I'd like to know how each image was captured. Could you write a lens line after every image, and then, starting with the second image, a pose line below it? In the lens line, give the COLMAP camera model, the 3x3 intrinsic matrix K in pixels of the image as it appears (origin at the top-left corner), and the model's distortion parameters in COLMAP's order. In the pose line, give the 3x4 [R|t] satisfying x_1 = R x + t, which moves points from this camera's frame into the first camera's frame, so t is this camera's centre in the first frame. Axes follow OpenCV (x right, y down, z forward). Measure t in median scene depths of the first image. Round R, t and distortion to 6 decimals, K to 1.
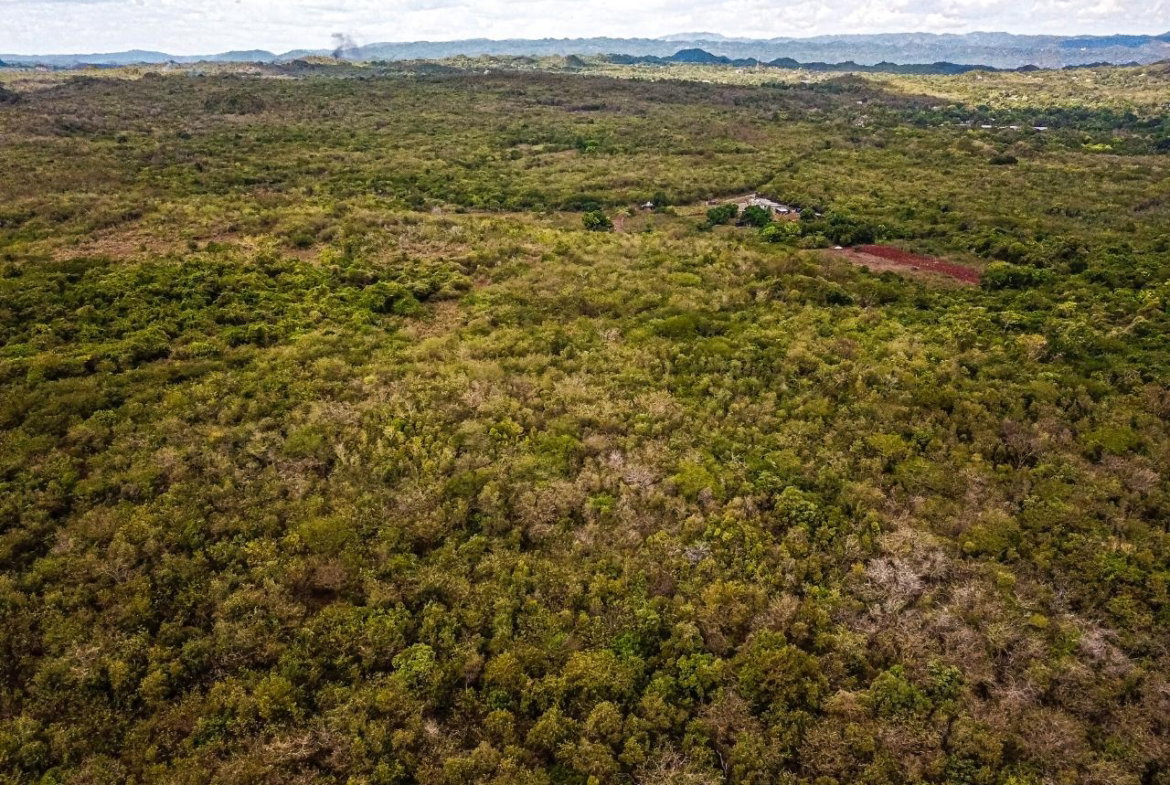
lens RADIAL K [[888.1, 0, 594.1], [0, 888.1, 384.3], [0, 0, 1]] dist [0.006372, -0.004893]
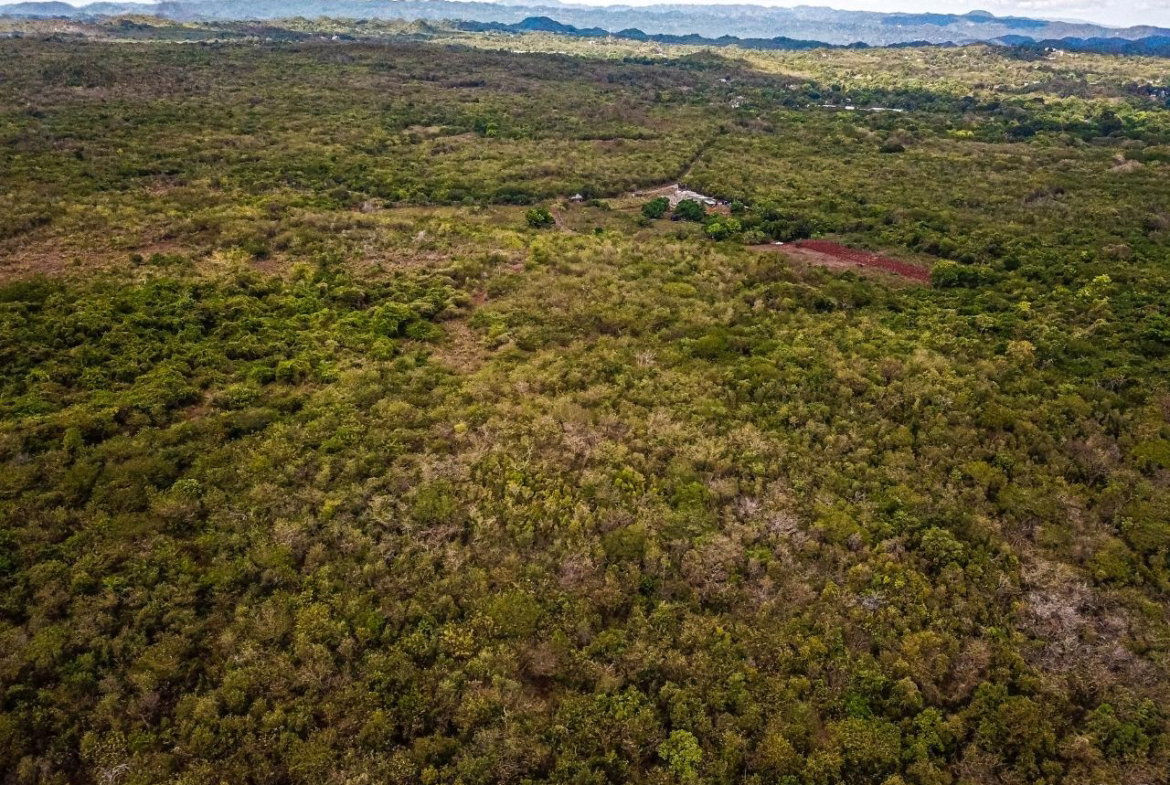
lens RADIAL K [[888.1, 0, 591.4], [0, 888.1, 387.4], [0, 0, 1]] dist [0.006372, -0.004893]
pose [[0.985274, -0.040502, 0.166114, -0.095227], [0.034116, 0.998572, 0.041120, -0.029278], [-0.167542, -0.034847, 0.985249, 0.010874]]
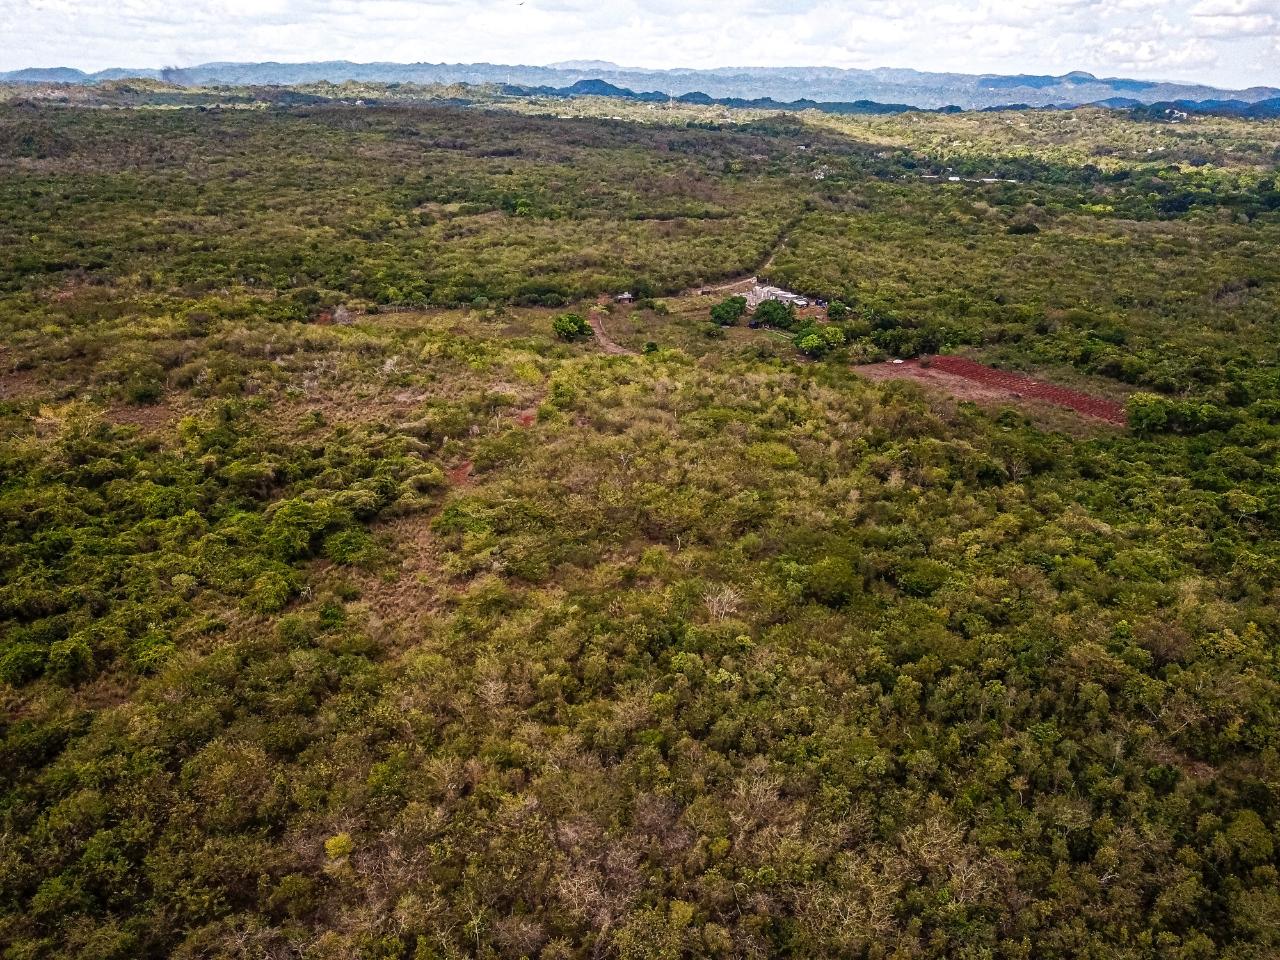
lens RADIAL K [[967.7, 0, 645.7], [0, 967.7, 483.6], [0, 0, 1]] dist [0.010177, -0.010333]
pose [[0.986363, -0.042992, 0.158872, -0.059013], [0.037300, 0.998557, 0.038640, -0.071952], [-0.160304, -0.032187, 0.986543, 0.173086]]
